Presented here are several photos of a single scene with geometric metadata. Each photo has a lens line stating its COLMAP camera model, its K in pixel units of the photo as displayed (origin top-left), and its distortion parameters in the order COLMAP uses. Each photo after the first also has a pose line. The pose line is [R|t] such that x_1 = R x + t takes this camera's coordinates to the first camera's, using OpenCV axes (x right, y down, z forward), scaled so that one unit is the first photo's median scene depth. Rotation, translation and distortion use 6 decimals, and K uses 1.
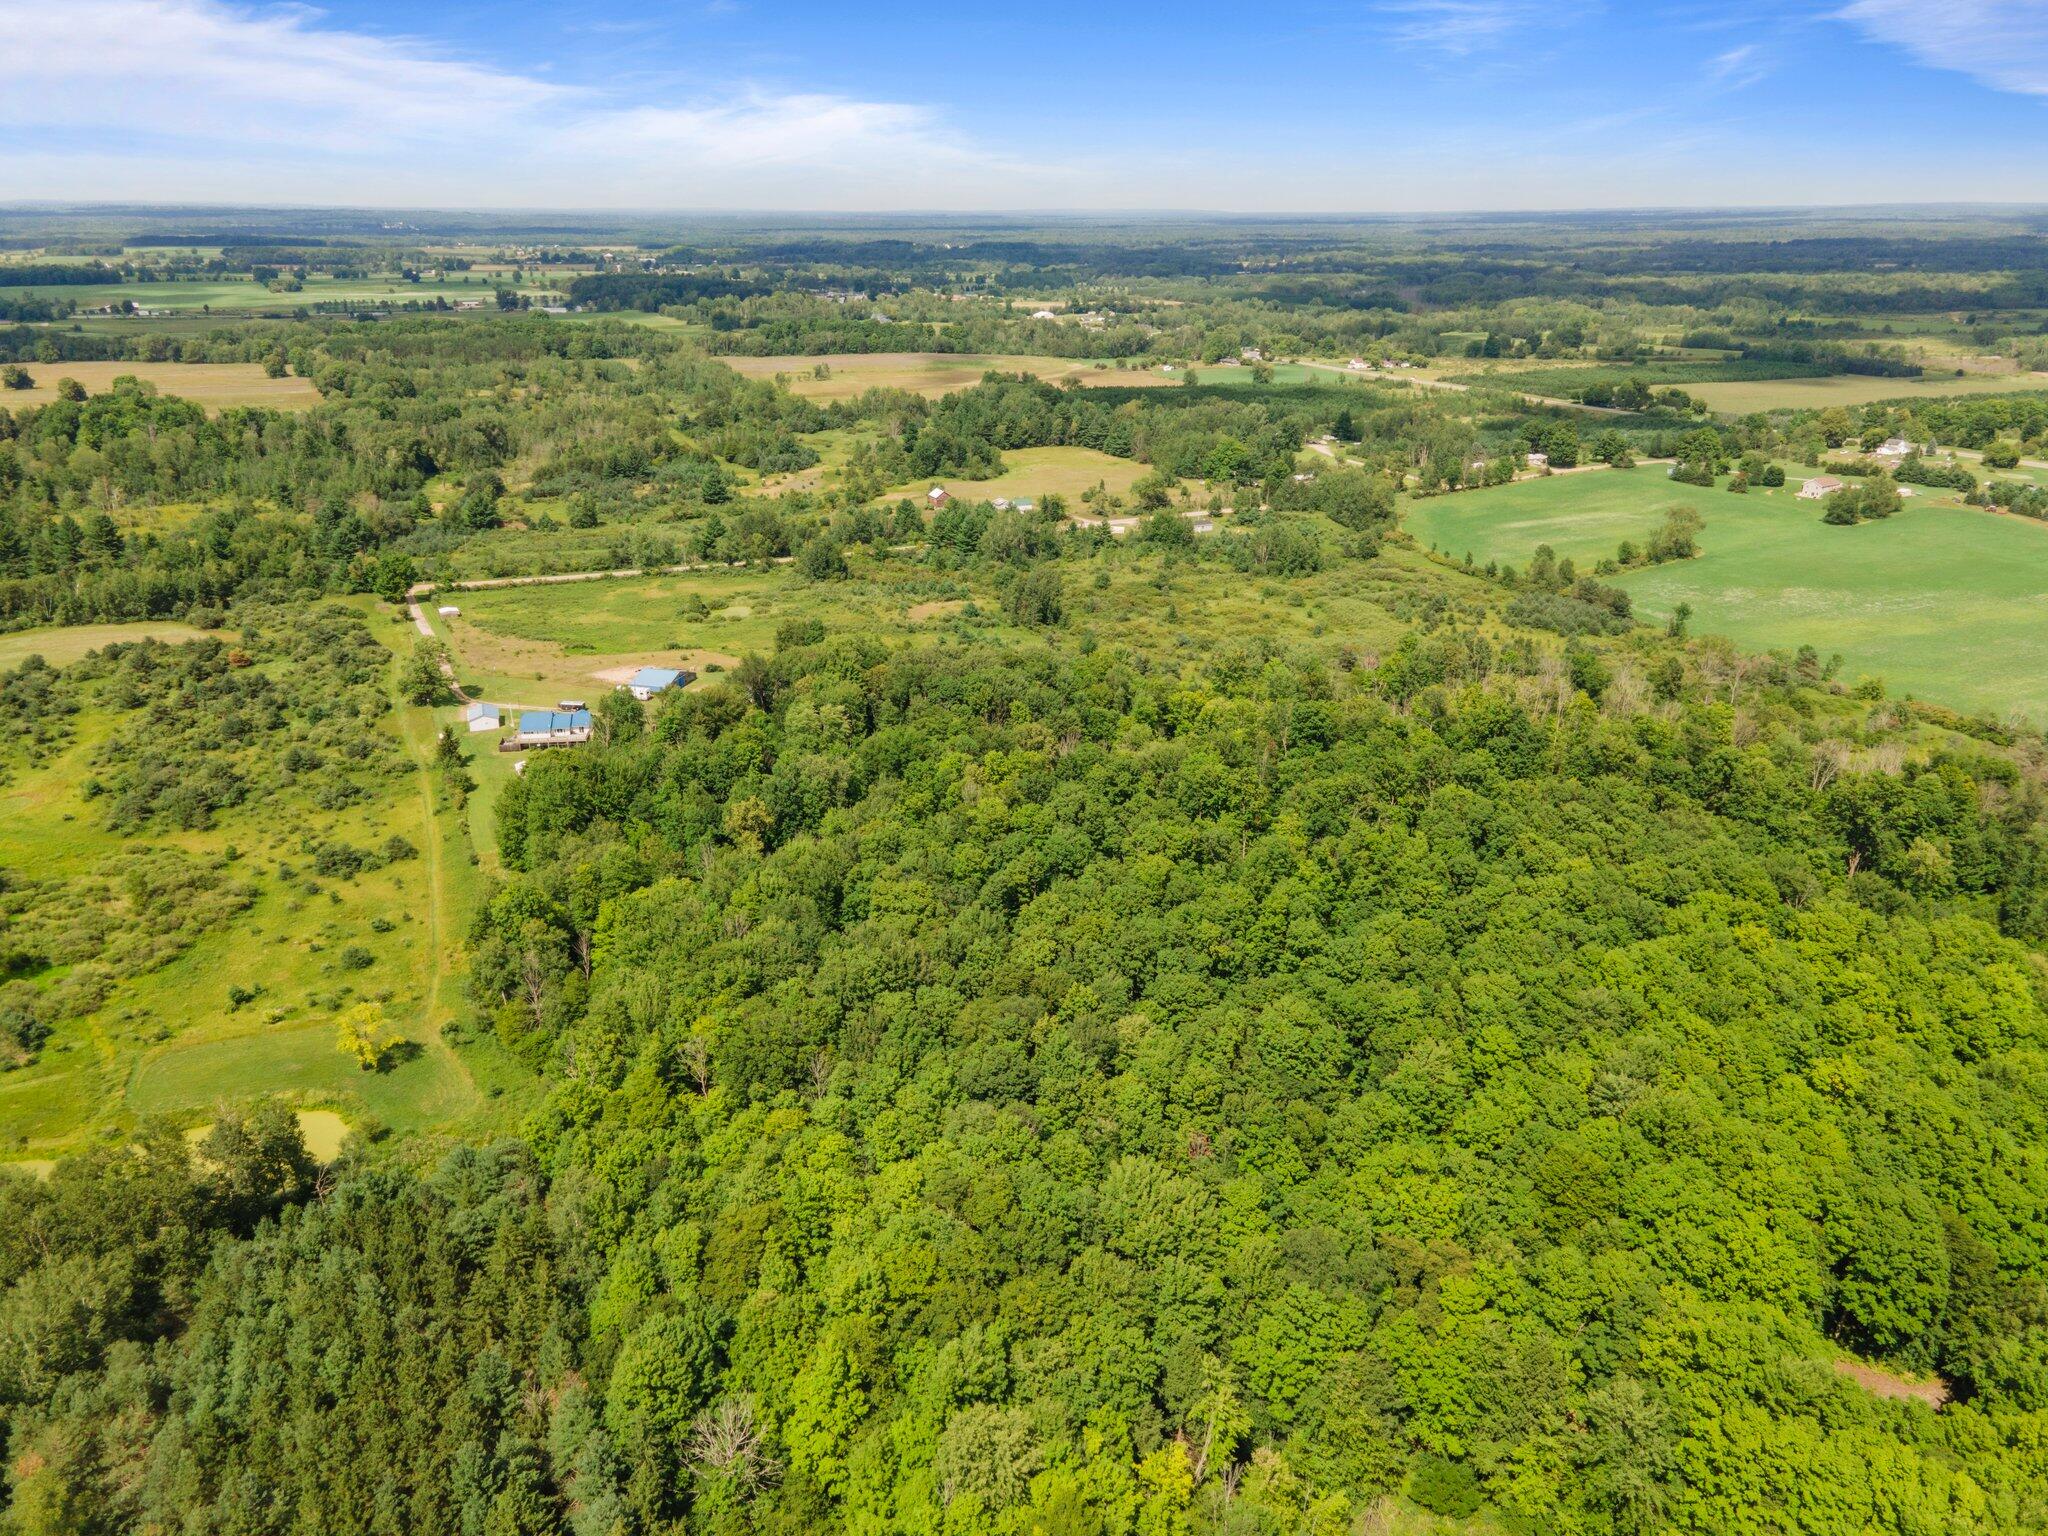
lens RADIAL K [[1307.3, 0, 1020.7], [0, 1307.3, 845.1], [0, 0, 1]] dist [0.019651, -0.005987]
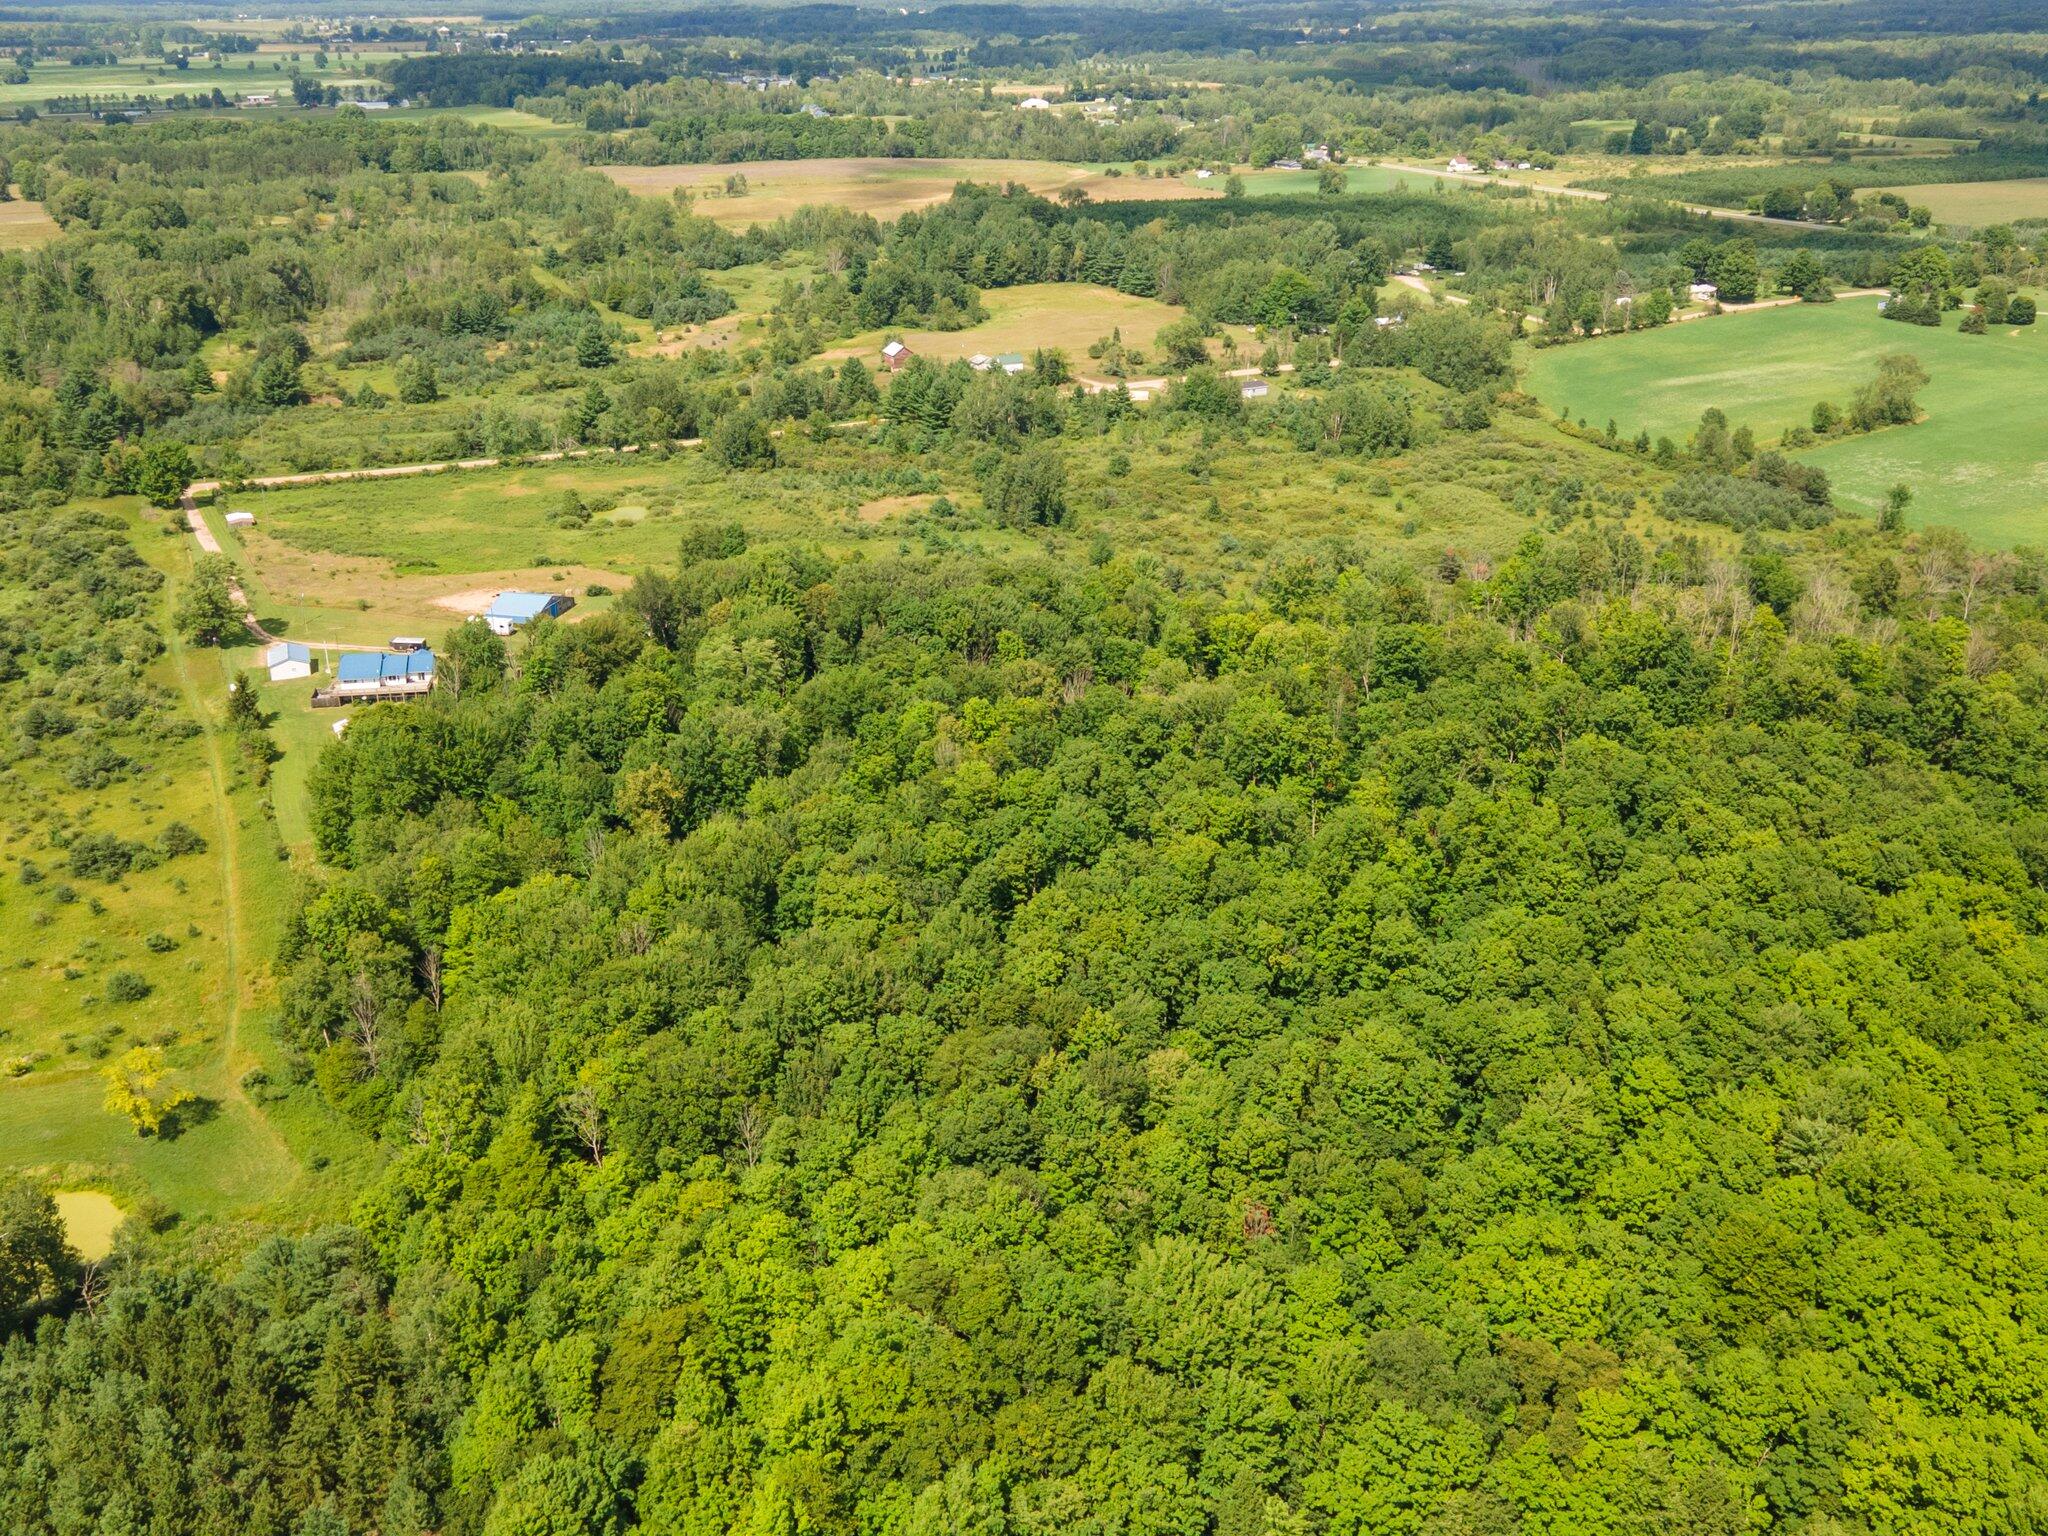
lens RADIAL K [[1307.3, 0, 1020.7], [0, 1307.3, 845.1], [0, 0, 1]] dist [0.019651, -0.005987]
pose [[0.999880, -0.014471, 0.005464, -0.000573], [0.014204, 0.998837, 0.046080, -0.022242], [-0.006124, -0.045996, 0.998923, 0.252093]]
